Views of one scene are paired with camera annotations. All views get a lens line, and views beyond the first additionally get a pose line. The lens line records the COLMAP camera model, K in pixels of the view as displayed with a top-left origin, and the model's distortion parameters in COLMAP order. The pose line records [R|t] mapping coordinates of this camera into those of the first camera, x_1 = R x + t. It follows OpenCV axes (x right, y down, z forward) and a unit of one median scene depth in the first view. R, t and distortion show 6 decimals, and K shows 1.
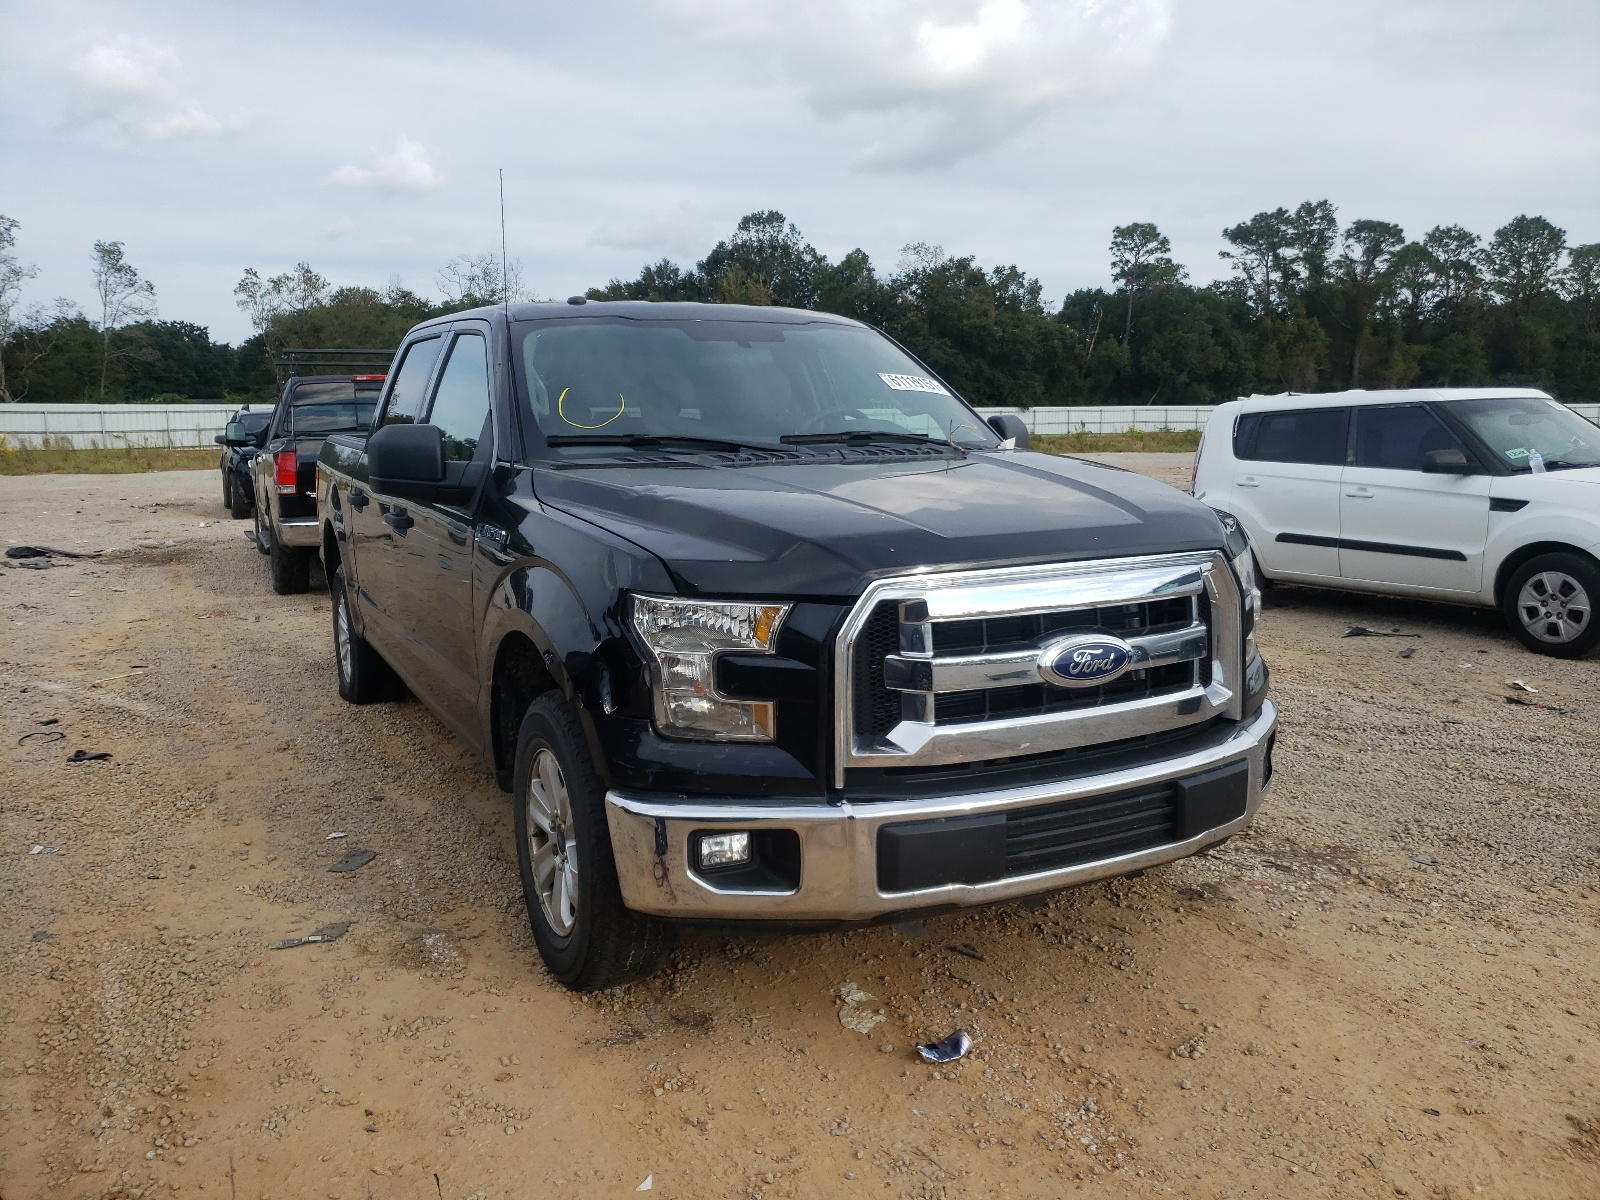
lens RADIAL K [[1256.1, 0, 803.8], [0, 1256.1, 565.1], [0, 0, 1]] dist [-0.001659, 0.035351]
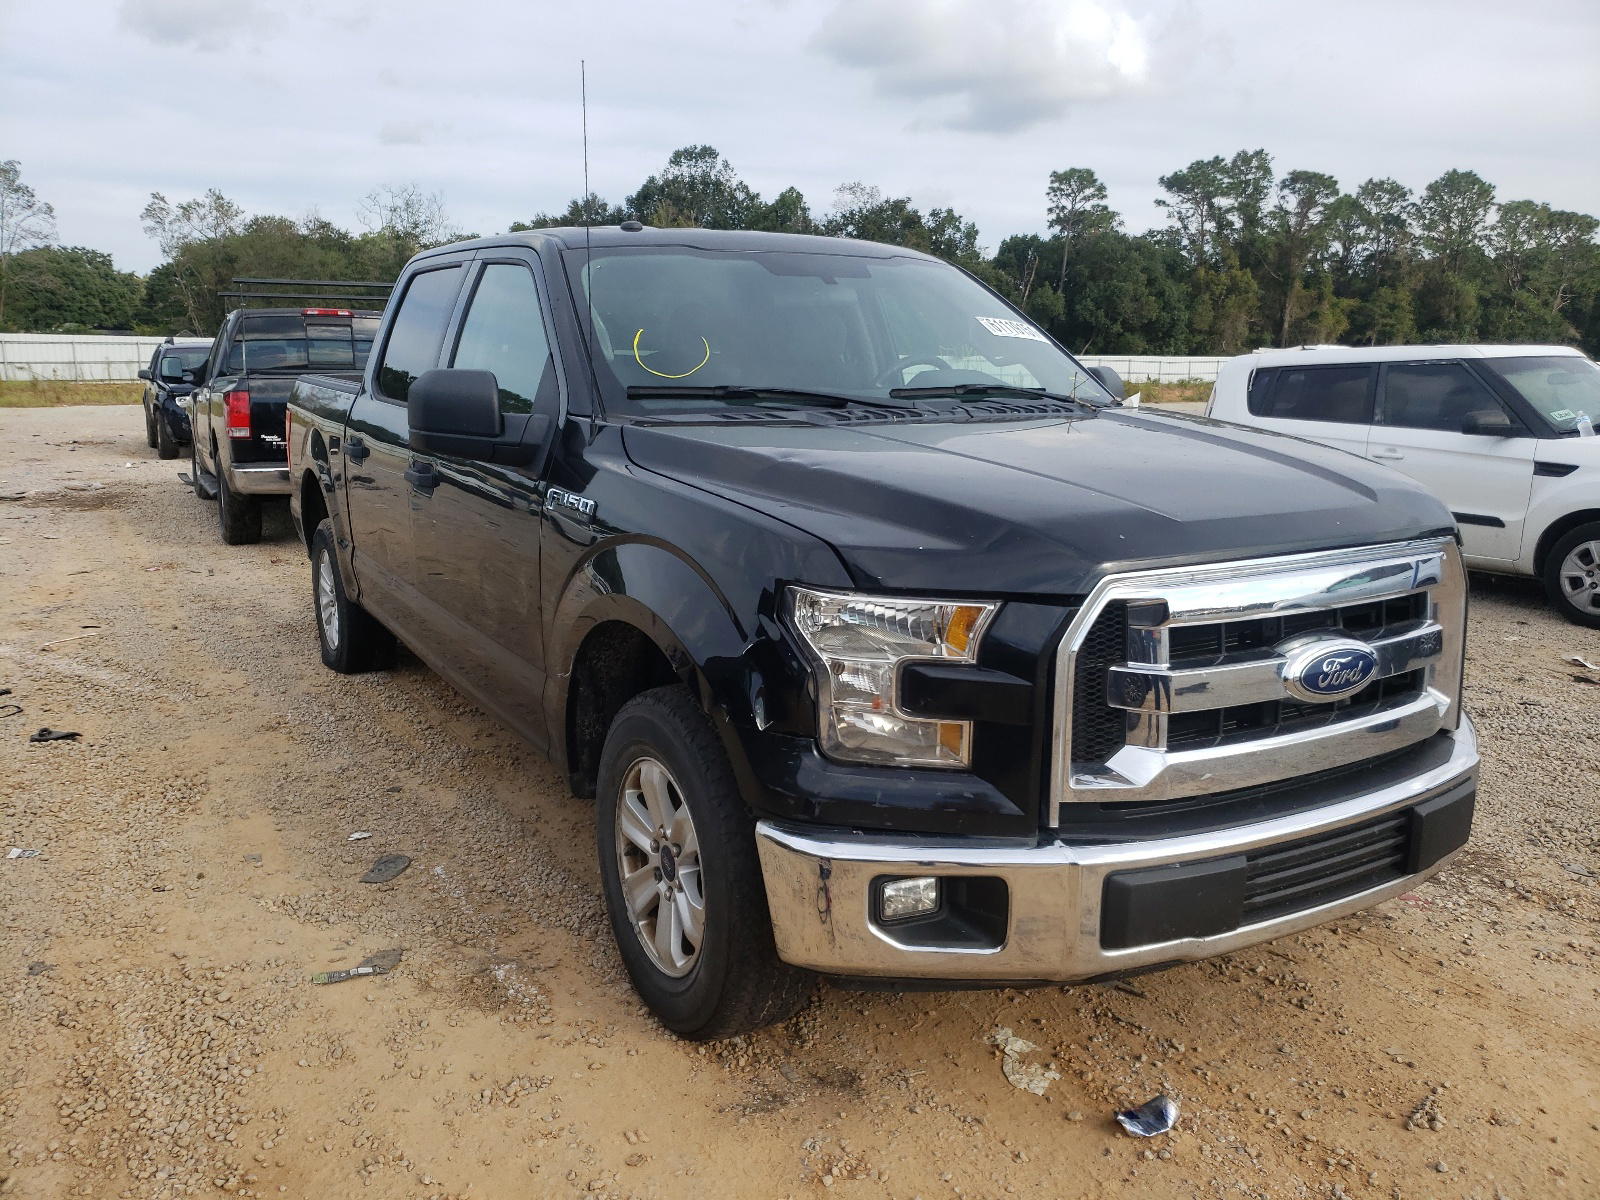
lens RADIAL K [[1269.5, 0, 800.0], [0, 1269.5, 600.0], [0, 0, 1]] dist [-0.012496, 0.051198]
pose [[0.998889, 0.009023, 0.046253, -0.134141], [-0.012180, 0.997581, 0.068434, -0.019593], [-0.045524, -0.068921, 0.996583, 0.138207]]
